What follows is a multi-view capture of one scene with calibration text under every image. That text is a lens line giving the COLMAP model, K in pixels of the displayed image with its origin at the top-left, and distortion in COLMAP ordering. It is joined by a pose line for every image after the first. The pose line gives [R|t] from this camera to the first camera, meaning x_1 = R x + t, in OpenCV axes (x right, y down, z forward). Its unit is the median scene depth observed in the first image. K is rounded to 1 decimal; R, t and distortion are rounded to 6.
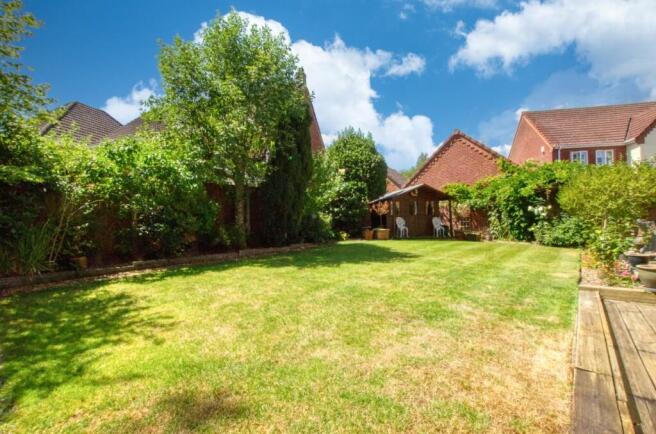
lens RADIAL K [[288.4, 0, 329.8], [0, 288.4, 223.4], [0, 0, 1]] dist [-0.033324, 0.009376]
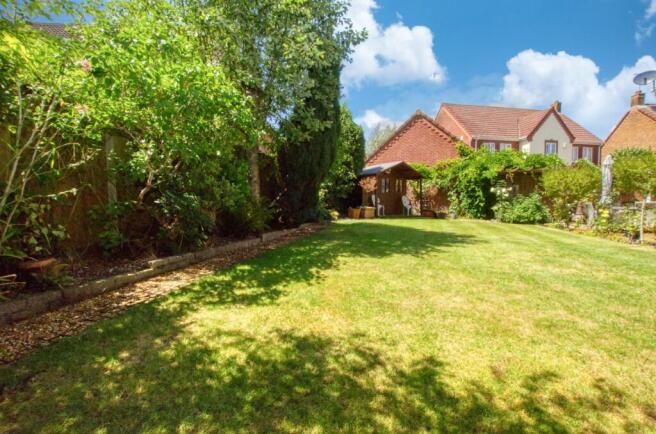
lens RADIAL K [[288.4, 0, 329.8], [0, 288.4, 223.4], [0, 0, 1]] dist [-0.033324, 0.009376]
pose [[0.929795, -0.014906, 0.367775, -0.284225], [-0.011012, 0.997606, 0.068272, 0.009573], [-0.367913, -0.067529, 0.927405, 0.181435]]
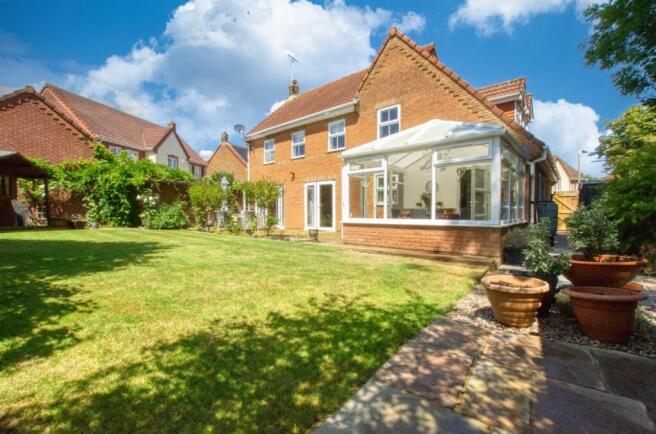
lens RADIAL K [[288.4, 0, 329.8], [0, 288.4, 223.4], [0, 0, 1]] dist [-0.033324, 0.009376]
pose [[-0.012793, -0.028500, 0.999512, -0.409600], [-0.013902, 0.999502, 0.028321, 0.007957], [-0.999822, -0.013533, -0.013183, 0.247655]]
